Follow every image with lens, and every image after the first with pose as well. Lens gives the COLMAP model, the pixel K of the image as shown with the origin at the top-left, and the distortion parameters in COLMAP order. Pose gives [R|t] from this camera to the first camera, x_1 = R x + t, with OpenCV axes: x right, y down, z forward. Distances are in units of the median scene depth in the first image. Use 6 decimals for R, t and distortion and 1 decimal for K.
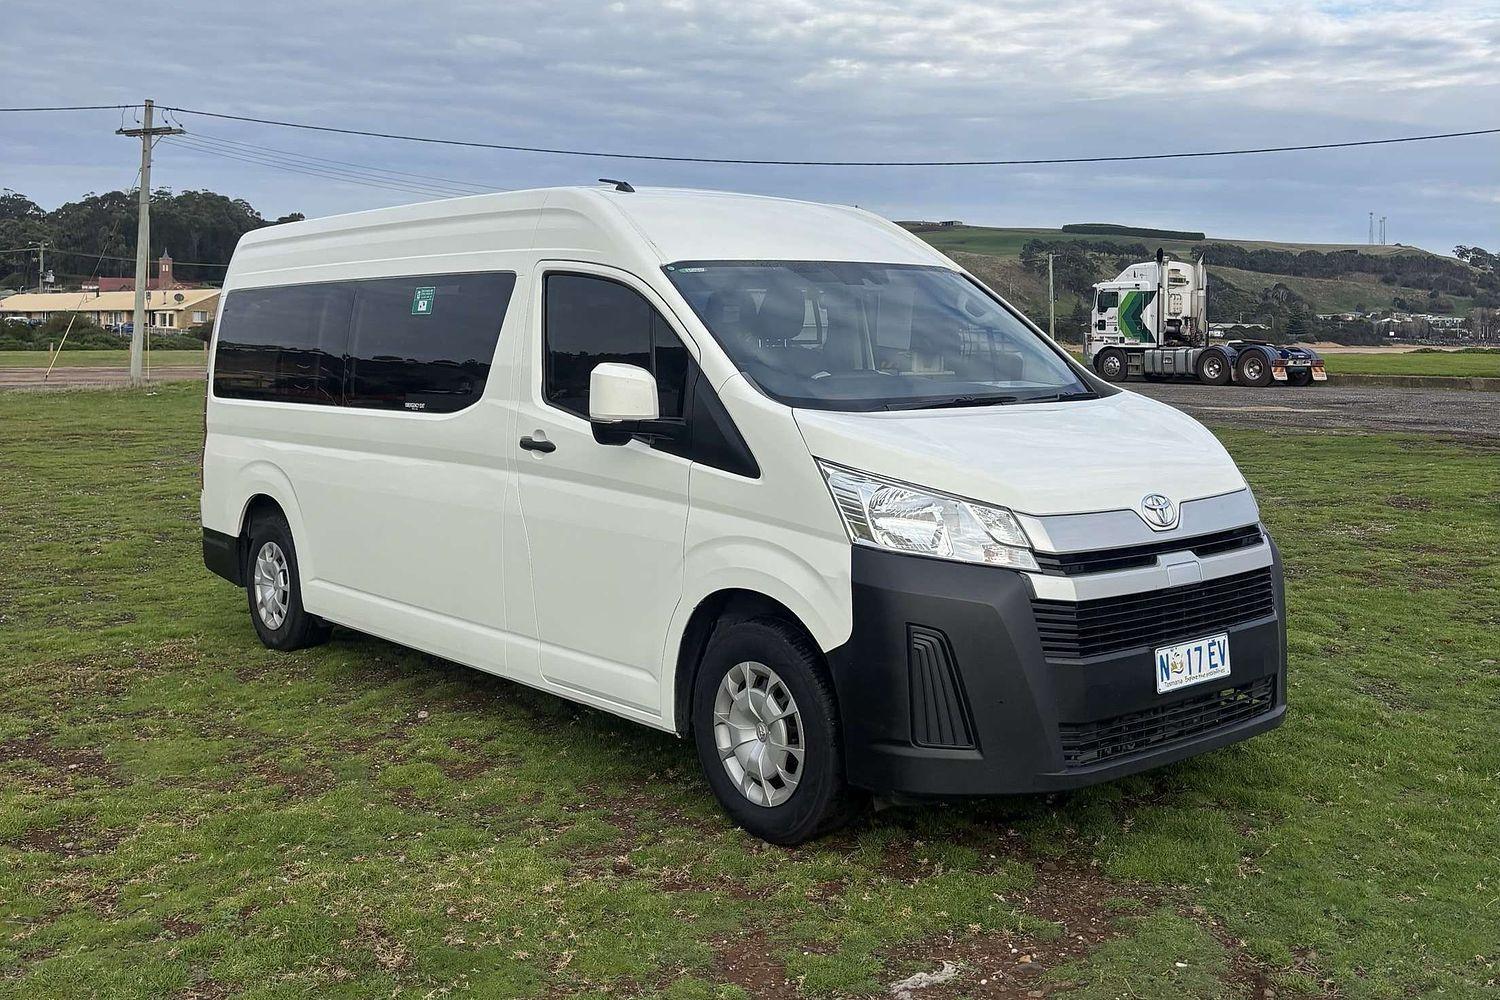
lens RADIAL K [[1529.8, 0, 755.1], [0, 1529.8, 324.6], [0, 0, 1]] dist [0.015304, 0.012956]
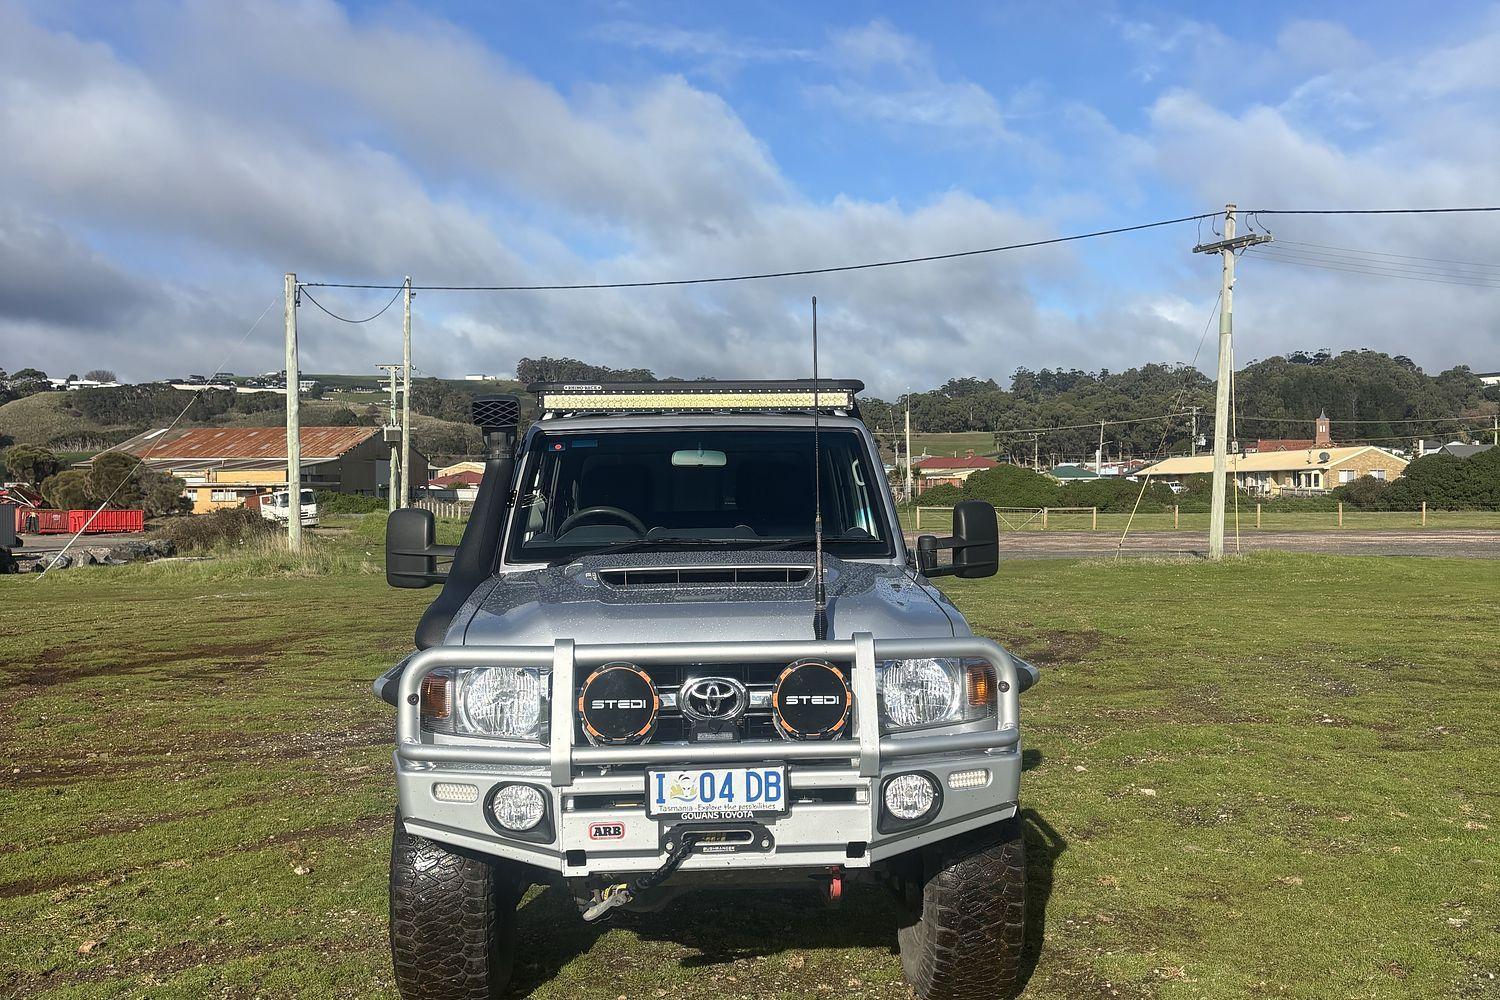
lens RADIAL K [[1514.8, 0, 757.1], [0, 1514.8, 495.1], [0, 0, 1]] dist [0.005348, 0.002179]
pose [[0.746760, -0.011239, -0.664999, -0.052049], [0.015360, 0.999882, 0.000350, 0.002173], [0.664917, -0.010476, 0.746844, 0.237071]]
